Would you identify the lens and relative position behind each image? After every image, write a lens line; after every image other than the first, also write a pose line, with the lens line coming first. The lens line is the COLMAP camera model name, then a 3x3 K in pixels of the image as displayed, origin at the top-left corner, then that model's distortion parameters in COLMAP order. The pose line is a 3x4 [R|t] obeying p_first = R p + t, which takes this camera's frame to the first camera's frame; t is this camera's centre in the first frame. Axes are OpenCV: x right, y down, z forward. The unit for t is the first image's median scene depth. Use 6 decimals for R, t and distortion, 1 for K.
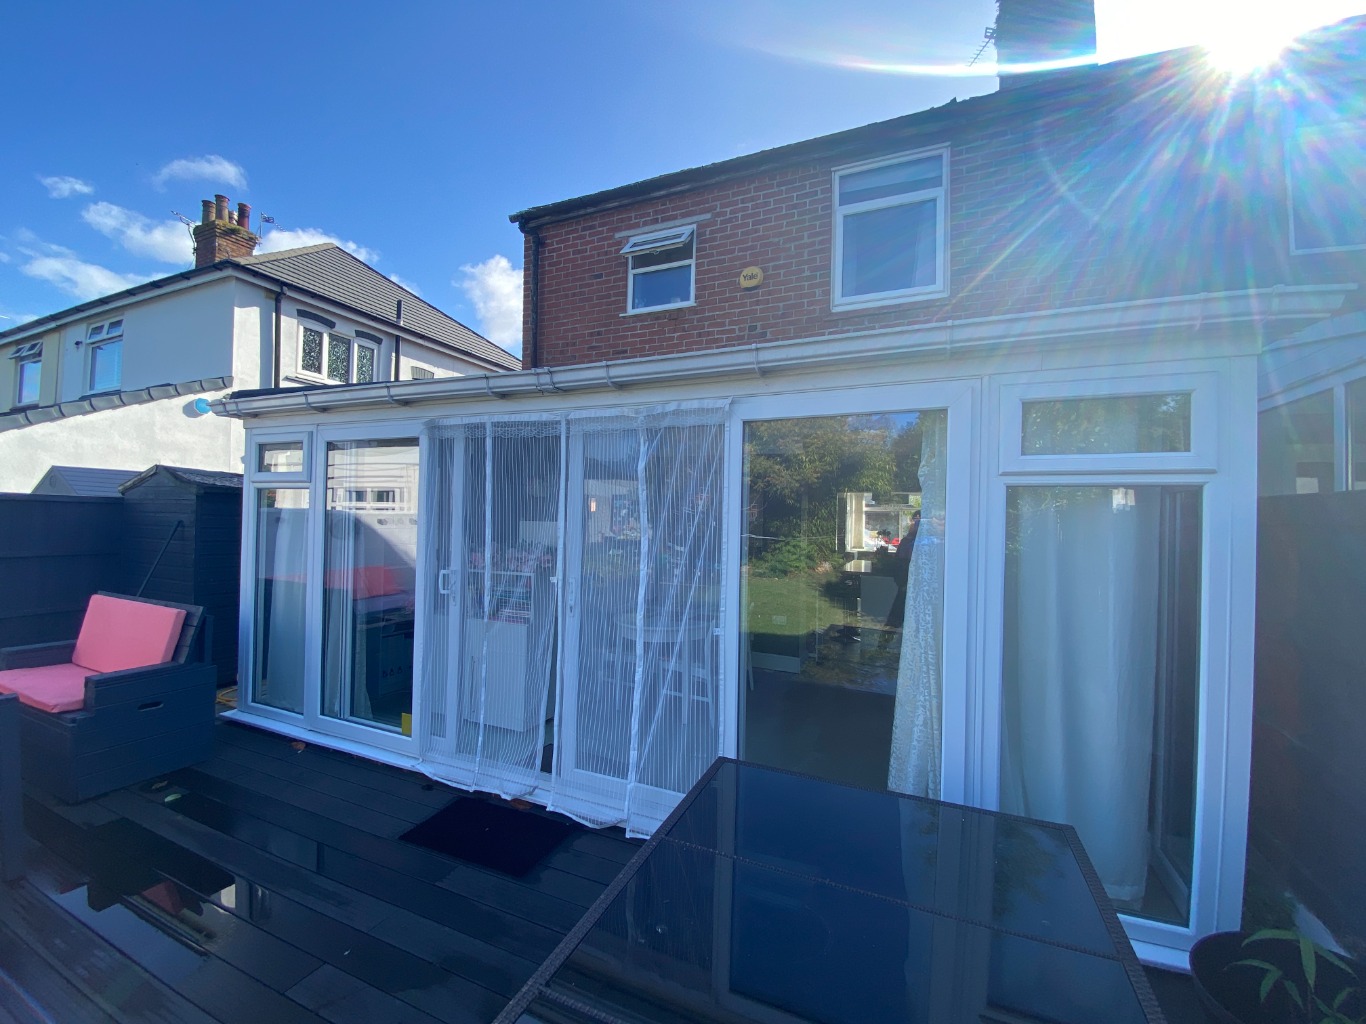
lens RADIAL K [[561.9, 0, 677.7], [0, 561.9, 515.0], [0, 0, 1]] dist [-0.000513, -0.000036]
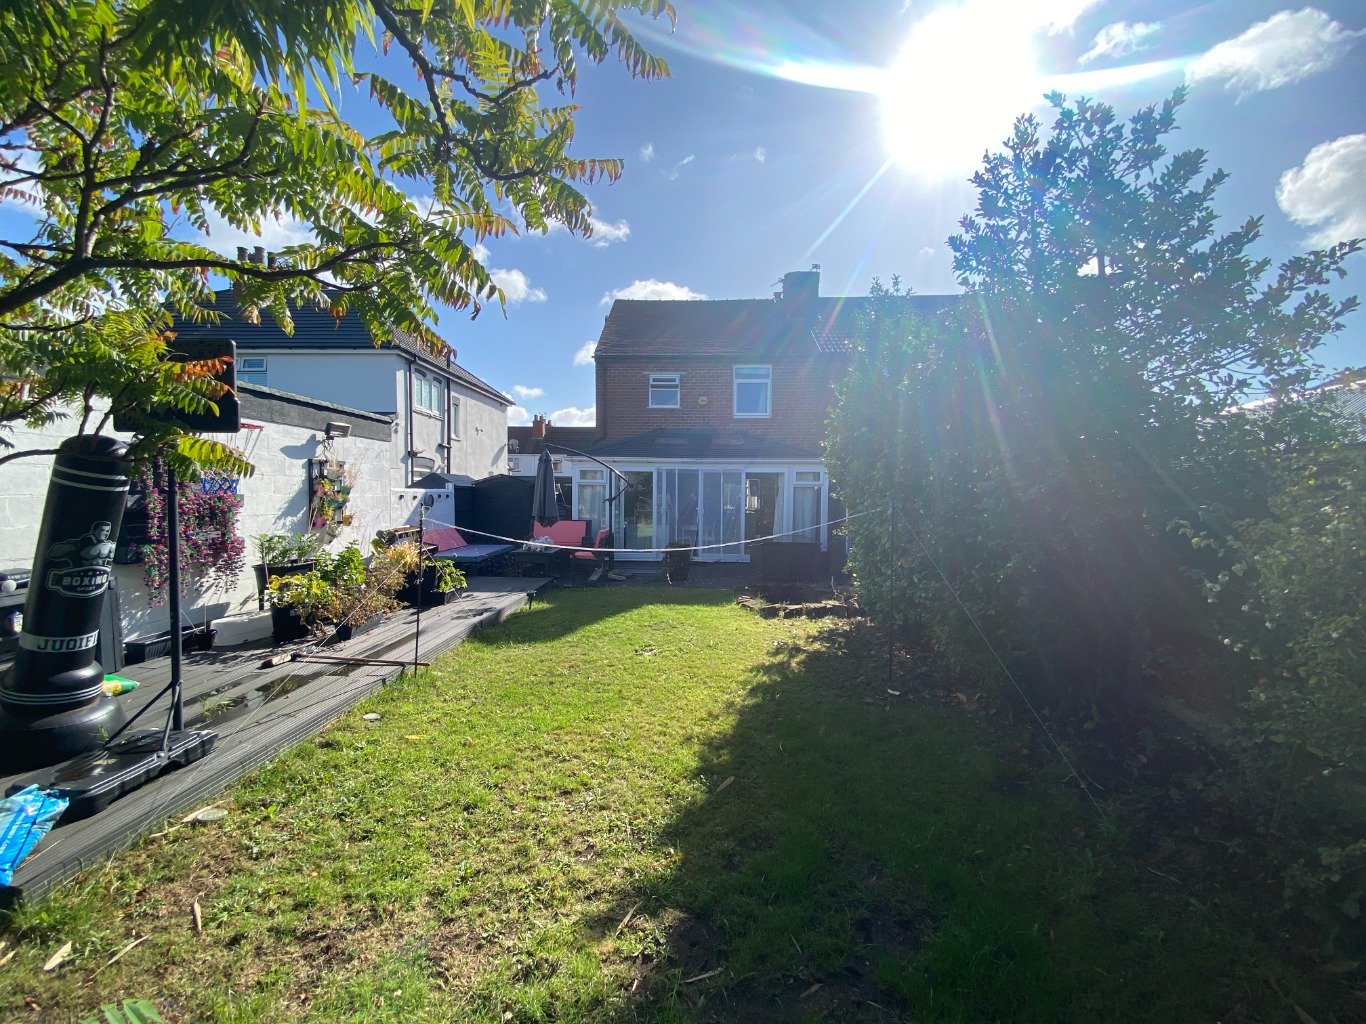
lens RADIAL K [[561.9, 0, 682.0], [0, 561.9, 513.7], [0, 0, 1]] dist [-0.000513, -0.000036]
pose [[0.926919, -0.023463, 0.374528, -0.976212], [0.004417, 0.998656, 0.051631, -0.031718], [-0.375236, -0.046203, 0.925777, -1.445442]]
